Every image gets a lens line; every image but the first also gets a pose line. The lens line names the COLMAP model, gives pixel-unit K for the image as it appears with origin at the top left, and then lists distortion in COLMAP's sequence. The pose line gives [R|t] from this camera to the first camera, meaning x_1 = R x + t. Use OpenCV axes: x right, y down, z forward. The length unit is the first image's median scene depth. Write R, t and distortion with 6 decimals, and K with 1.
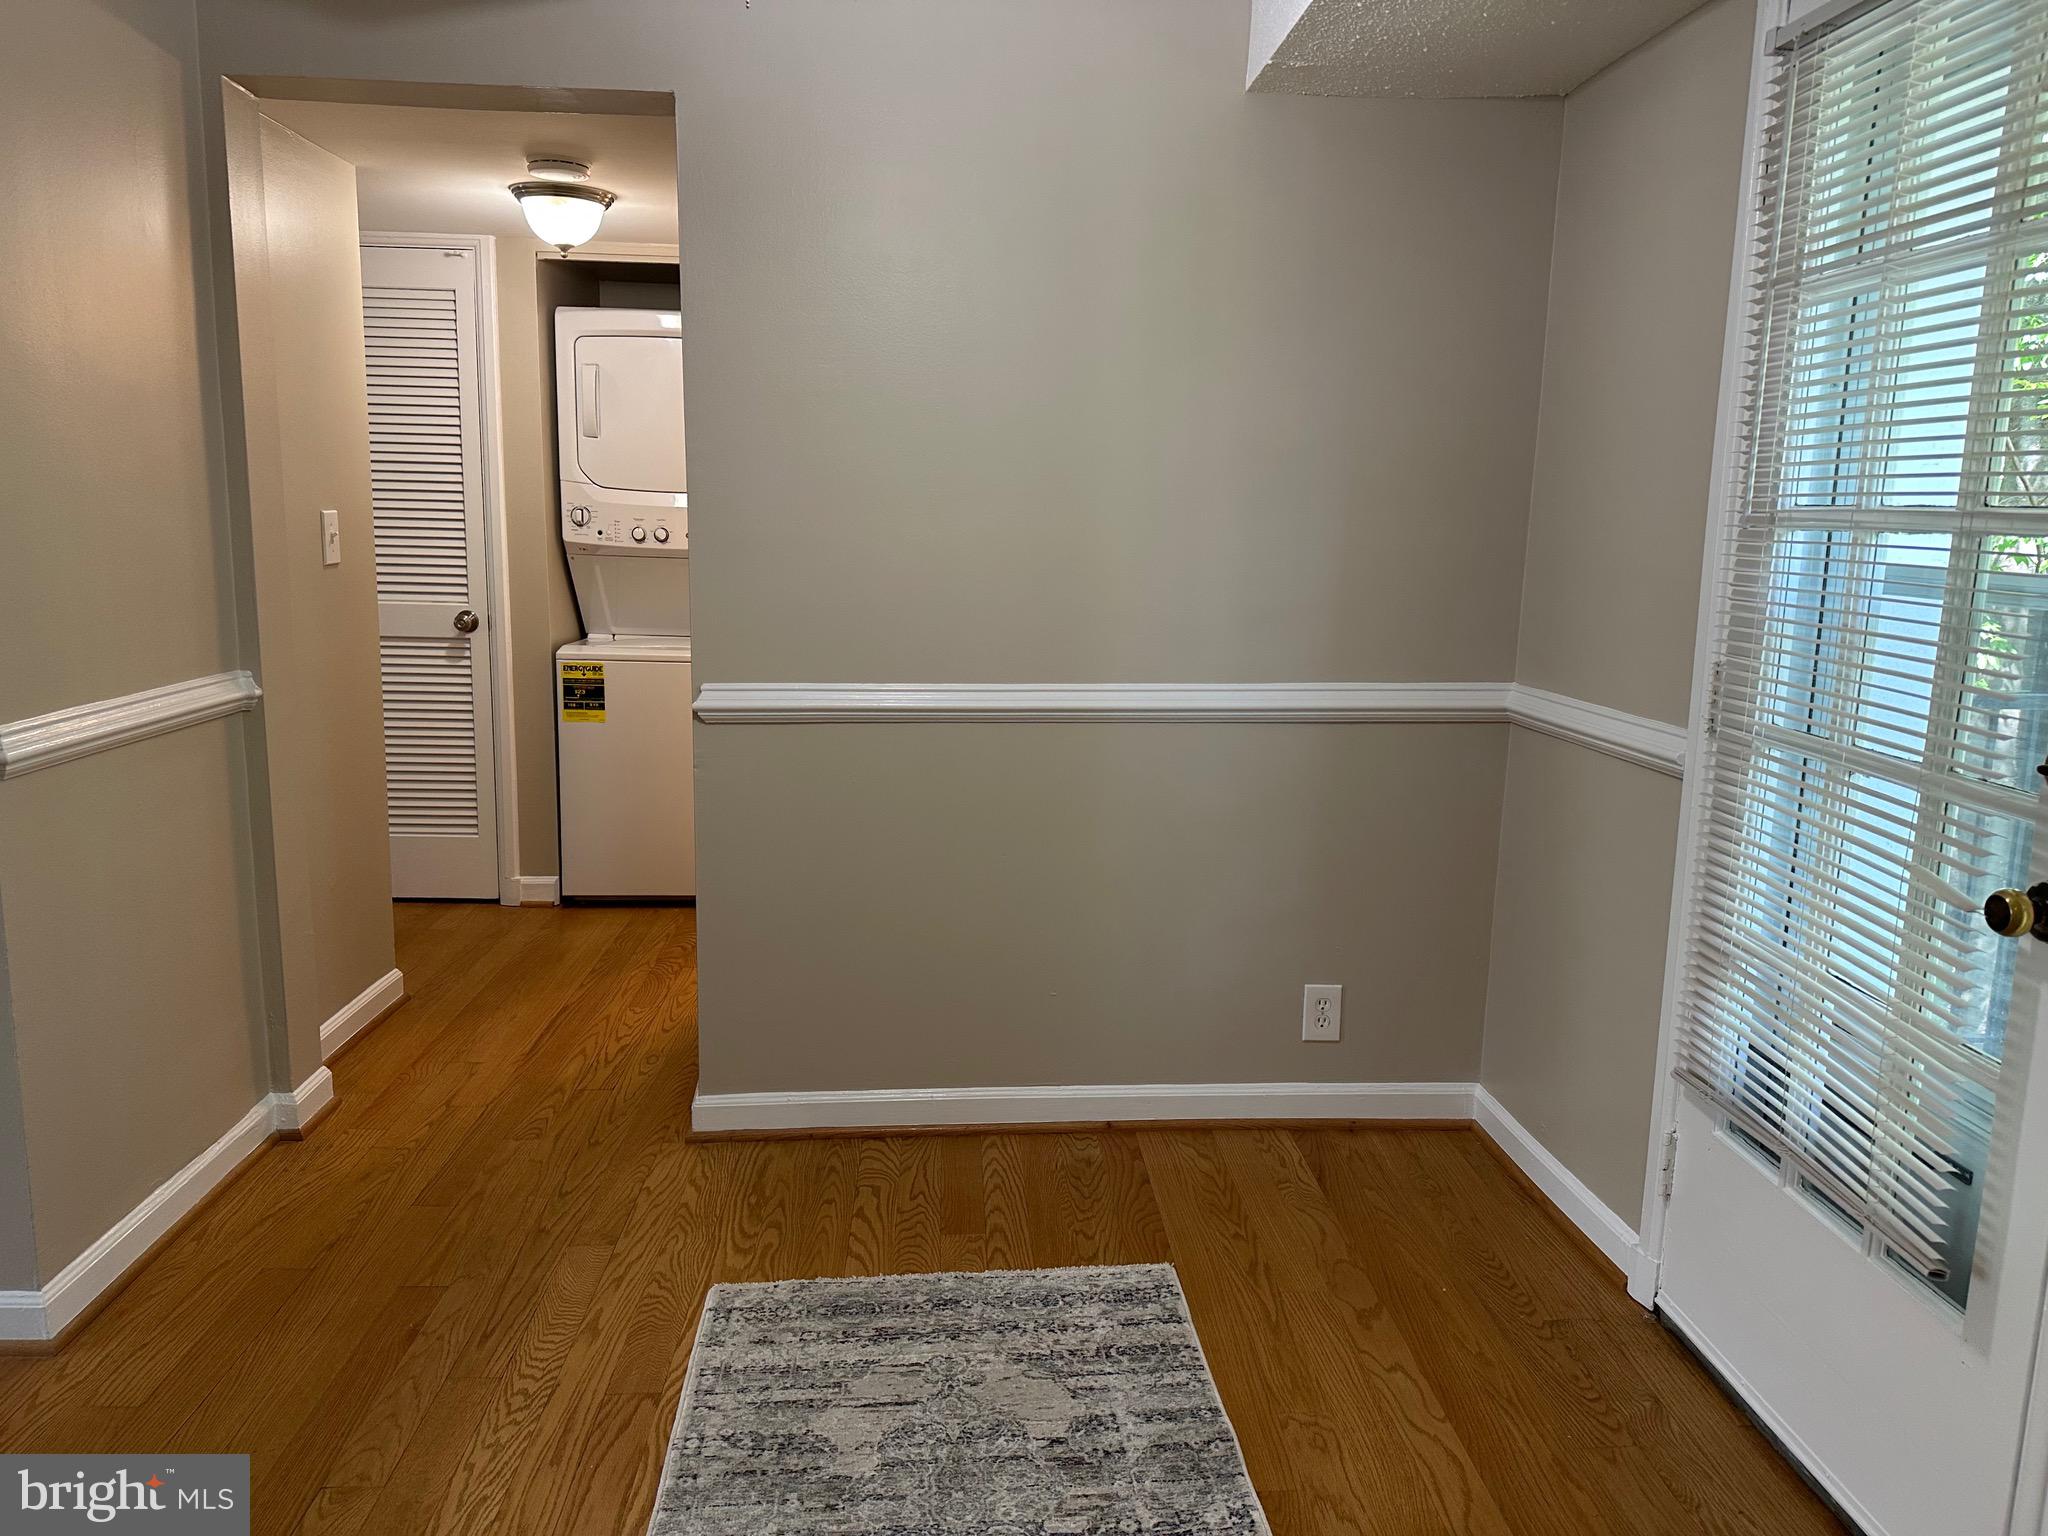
lens RADIAL K [[1430.0, 0, 1025.1], [0, 1430.0, 757.4], [0, 0, 1]] dist [0.160917, -0.316668]
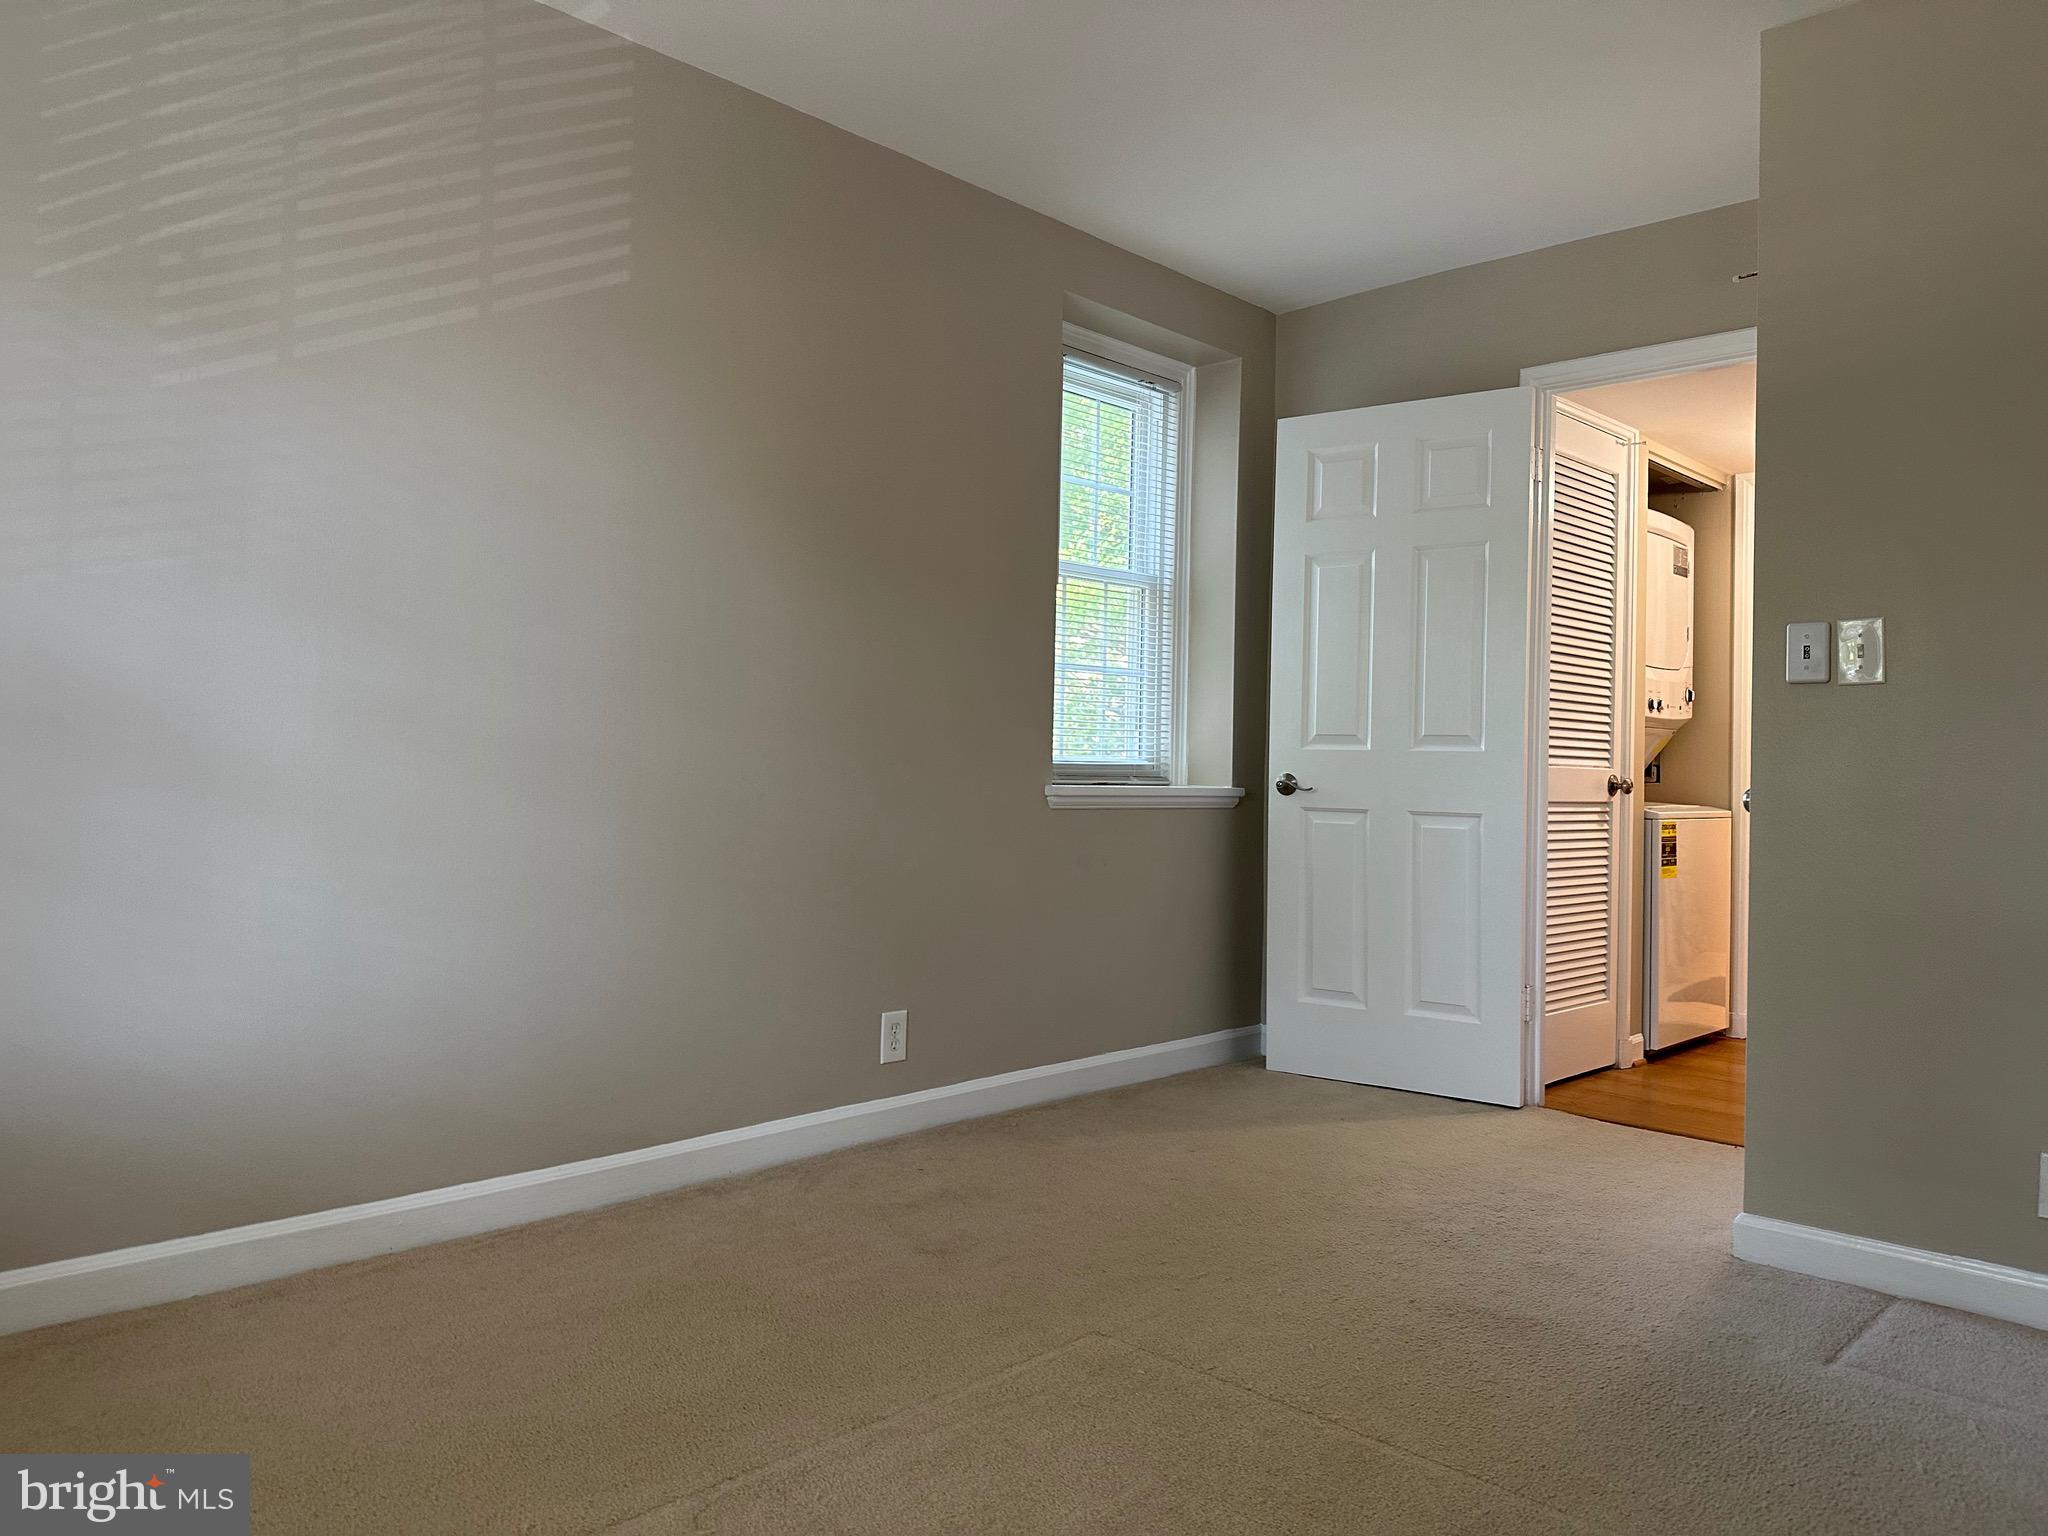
lens RADIAL K [[1430.0, 0, 1025.1], [0, 1430.0, 757.4], [0, 0, 1]] dist [0.160917, -0.316668]
pose [[0.734573, 0.001568, 0.678528, -1.418958], [0.103048, 0.988140, -0.113843, -0.039967], [-0.670659, 0.153547, 0.725699, 0.547950]]
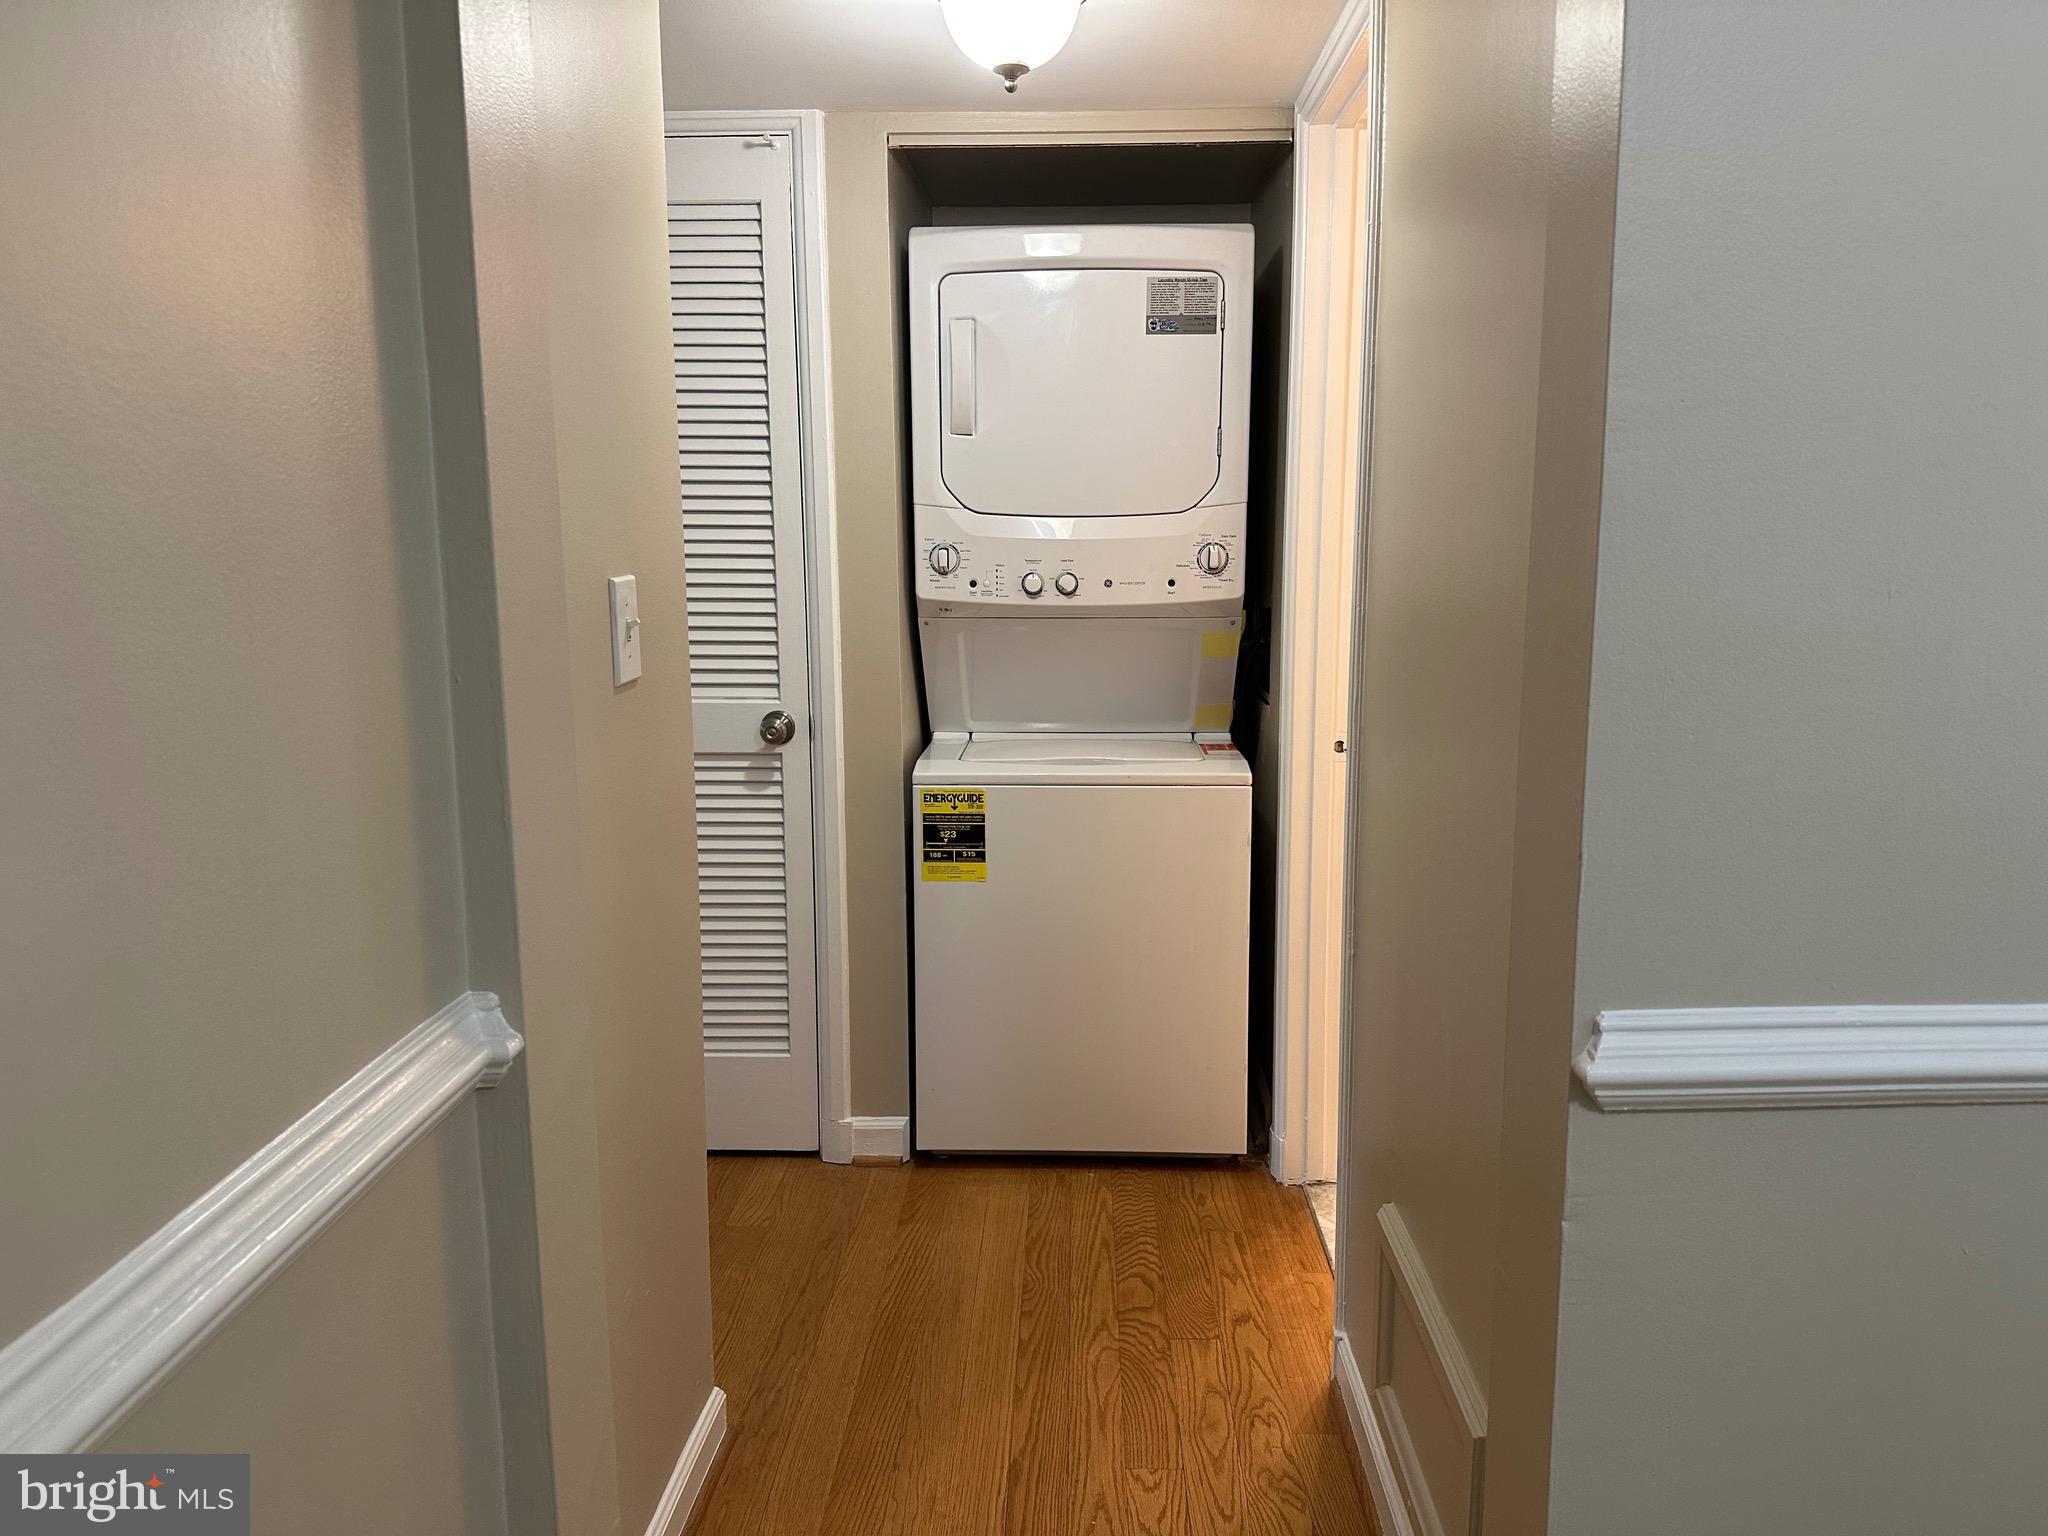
lens RADIAL K [[1430.0, 0, 1025.1], [0, 1430.0, 757.4], [0, 0, 1]] dist [0.160917, -0.316668]
pose [[0.995324, -0.011449, -0.095917, -0.219711], [0.010830, 0.999917, -0.006973, -0.076685], [0.095989, 0.005902, 0.995365, 0.389188]]
